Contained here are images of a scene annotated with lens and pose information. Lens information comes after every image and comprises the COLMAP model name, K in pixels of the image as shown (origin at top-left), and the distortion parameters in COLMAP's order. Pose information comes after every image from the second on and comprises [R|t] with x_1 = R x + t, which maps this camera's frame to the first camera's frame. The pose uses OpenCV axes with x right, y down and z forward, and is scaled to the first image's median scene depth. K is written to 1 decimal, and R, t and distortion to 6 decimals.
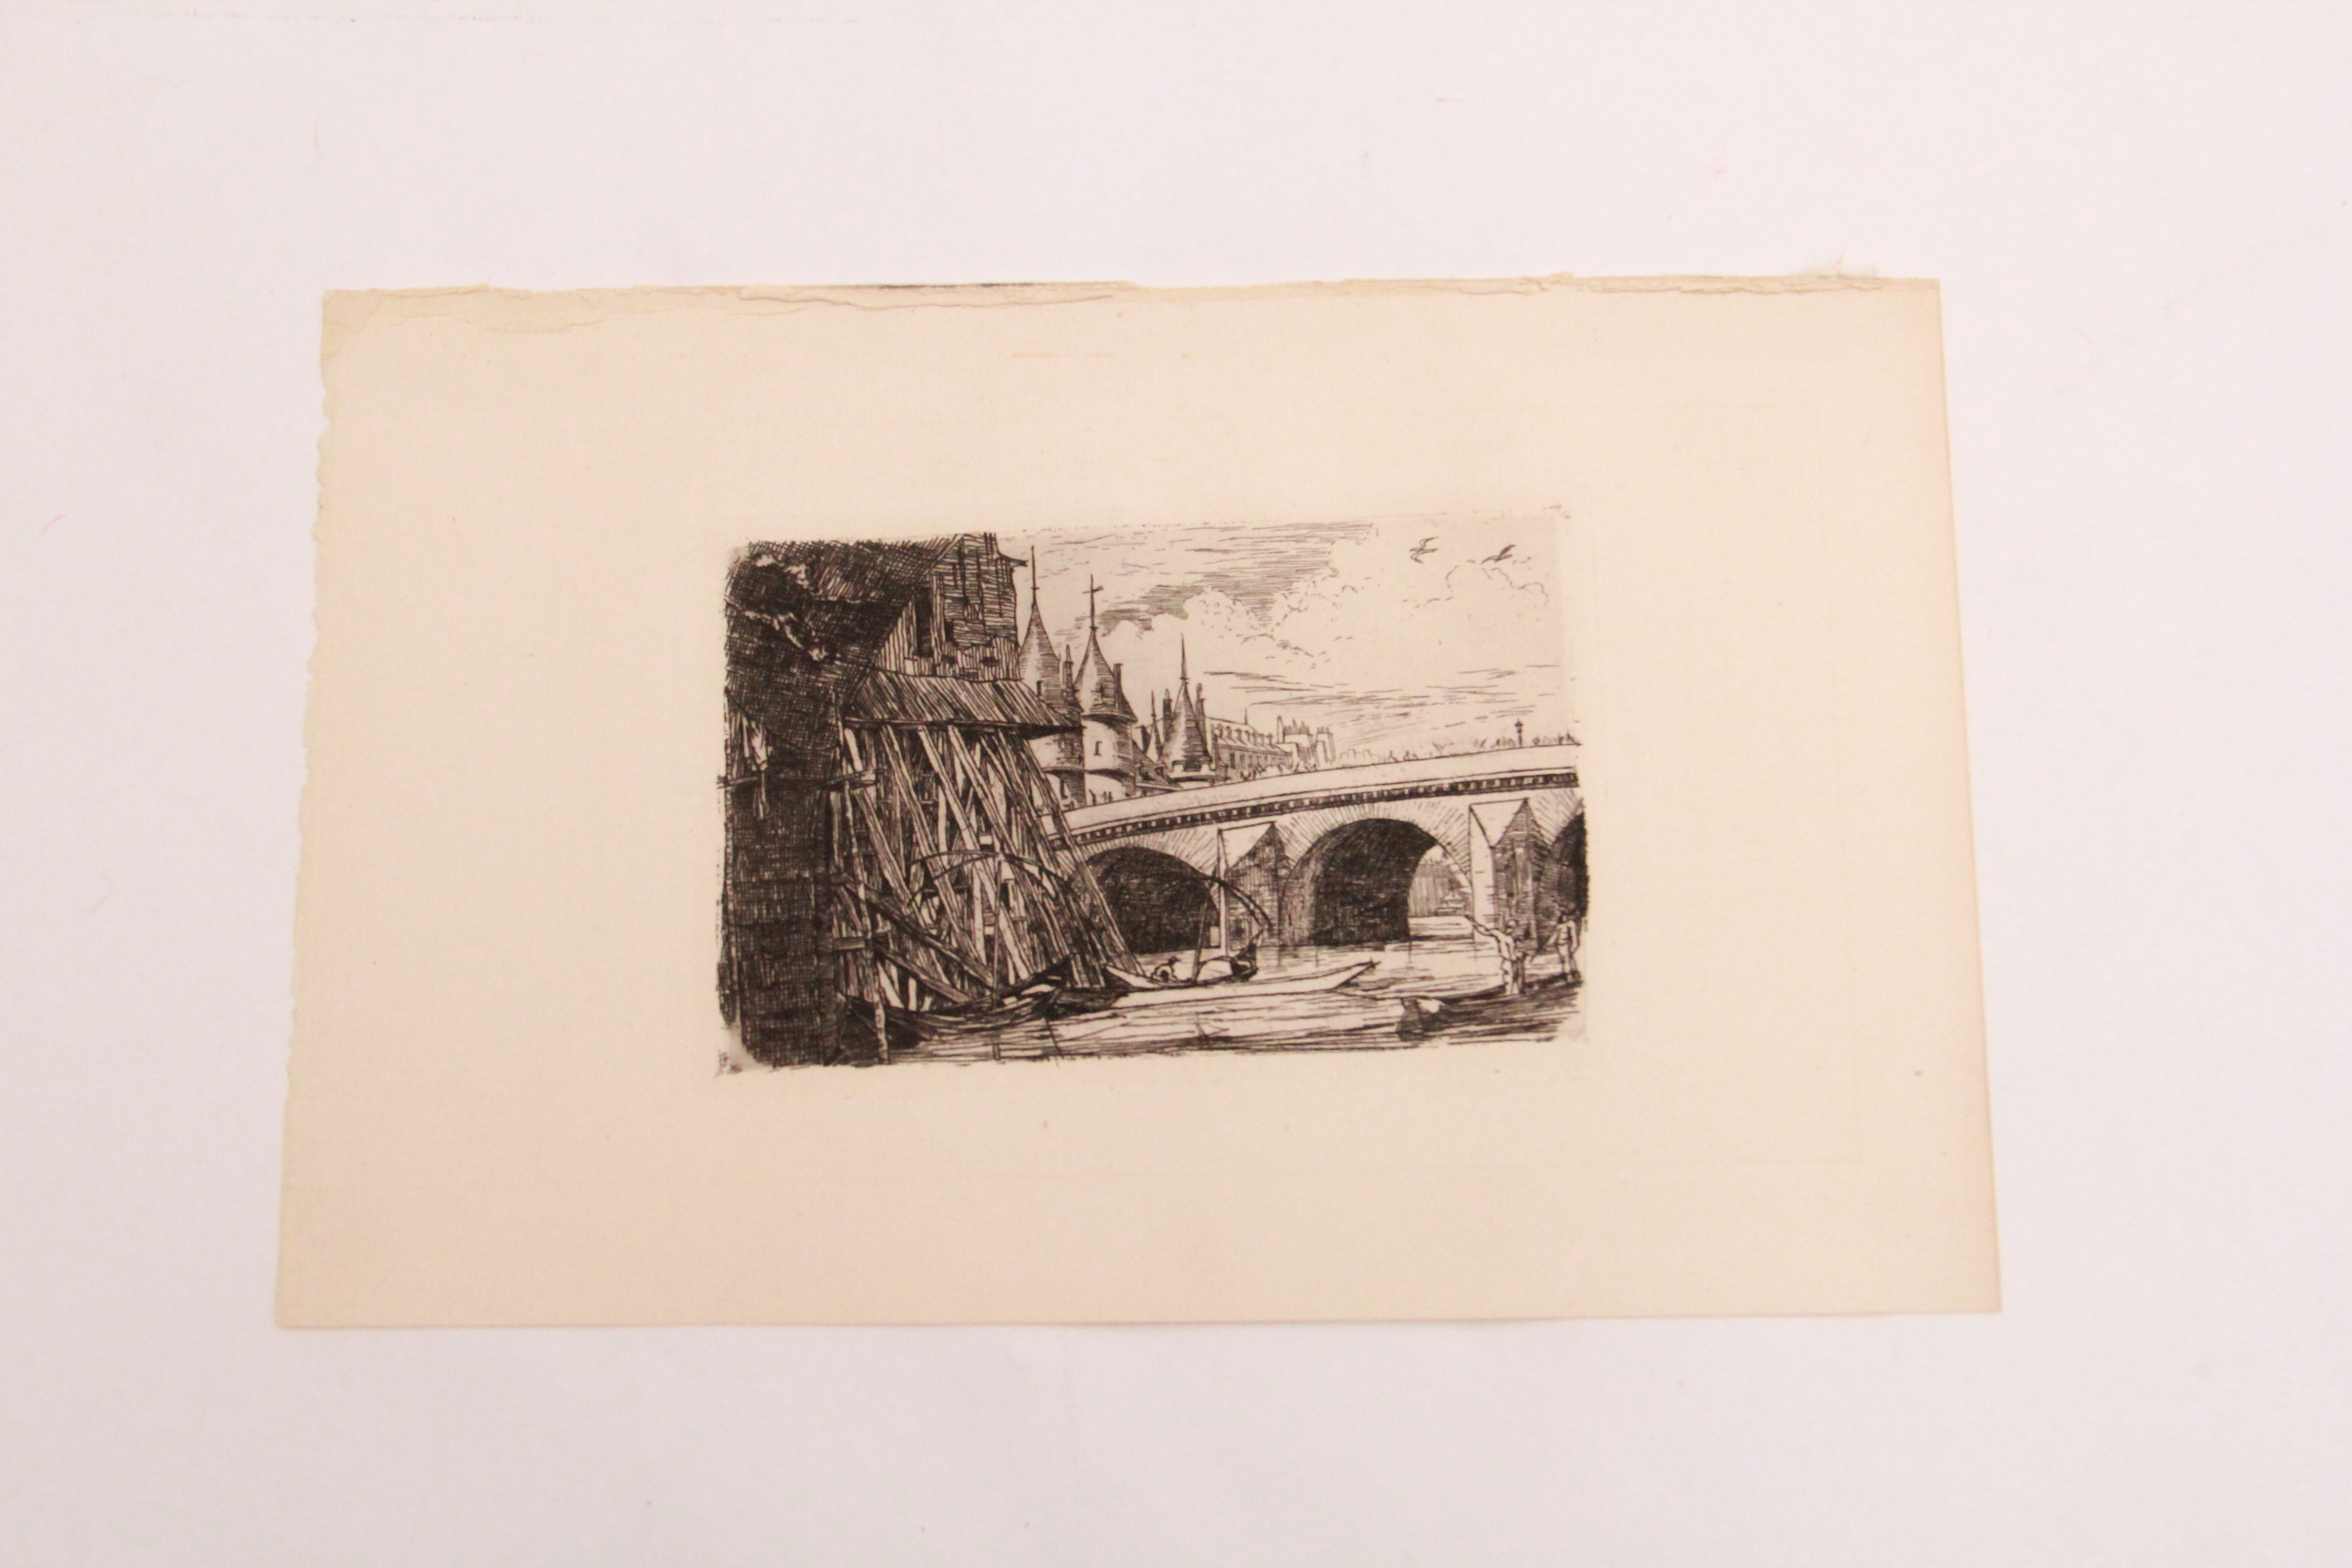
lens RADIAL K [[3109.6, 0, 1172.7], [0, 3109.6, 782.6], [0, 0, 1]] dist [-0.002799, 0.000000]
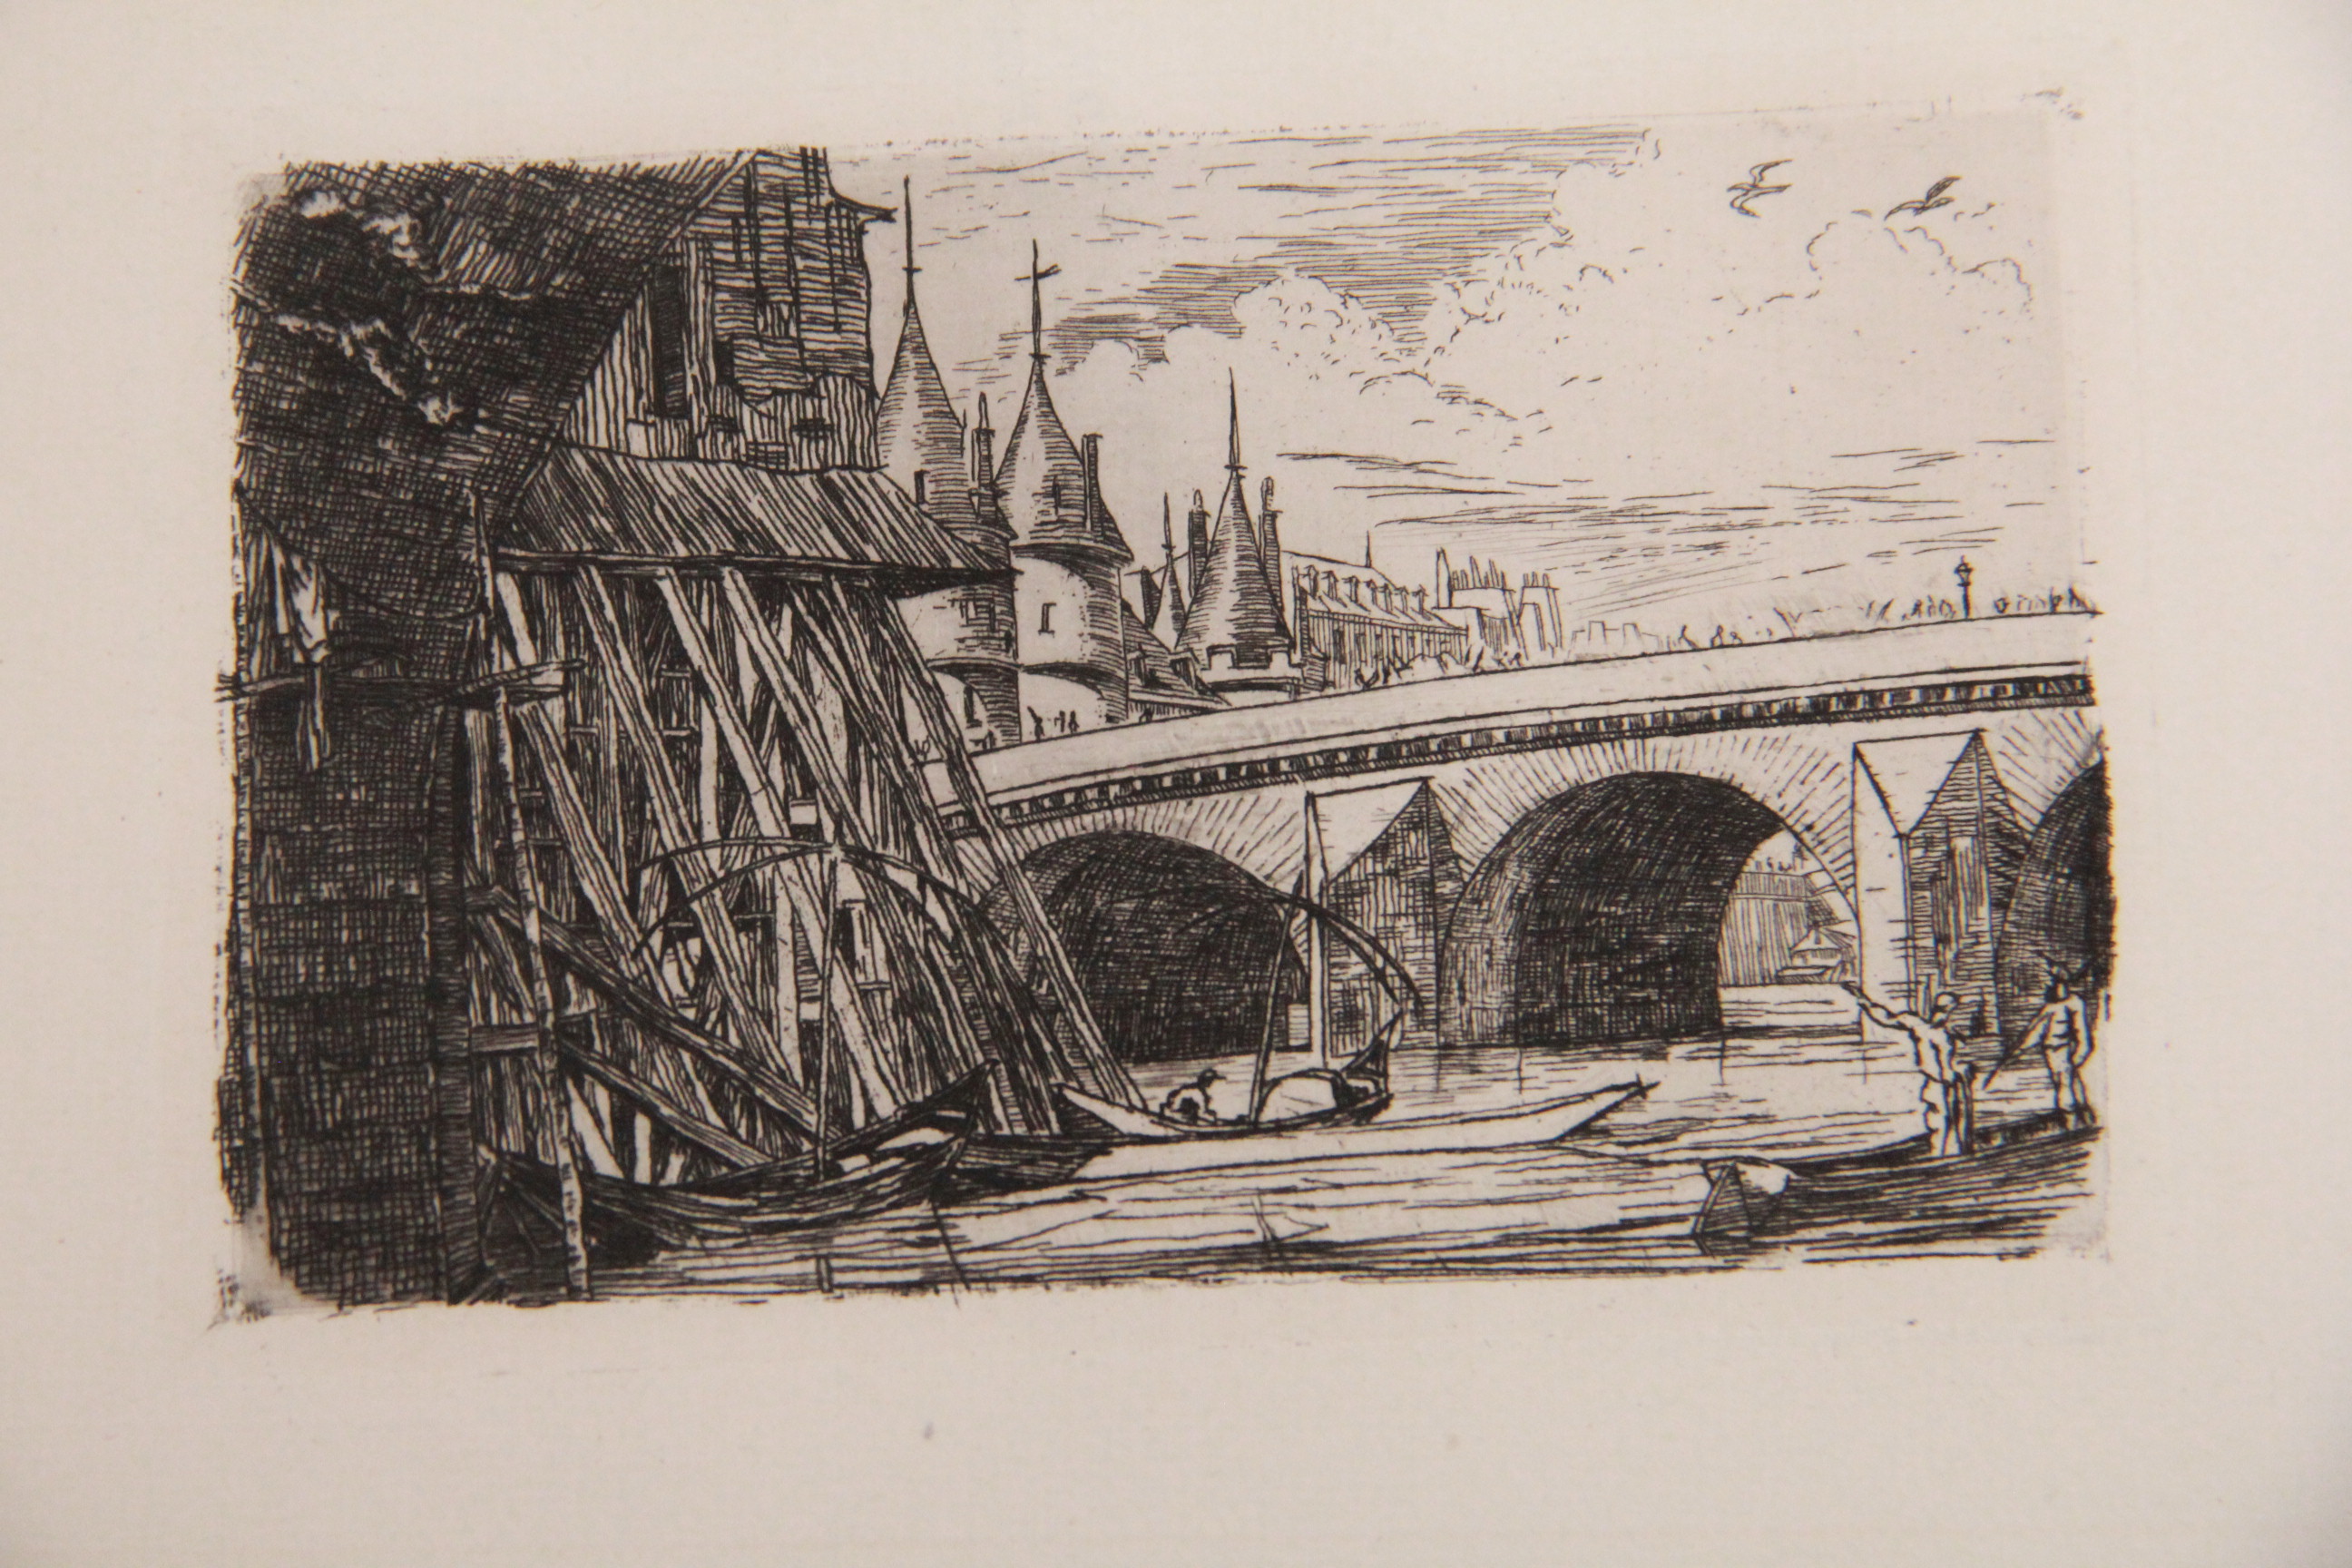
lens RADIAL K [[7757.9, 0, 1180.1], [0, 7757.9, 781.3], [0, 0, 1]] dist [0.315120, 0.000000]
pose [[0.999960, 0.004265, -0.007919, 0.004888], [-0.004255, 0.999990, 0.001305, 0.011678], [0.007925, -0.001271, 0.999968, -0.151234]]
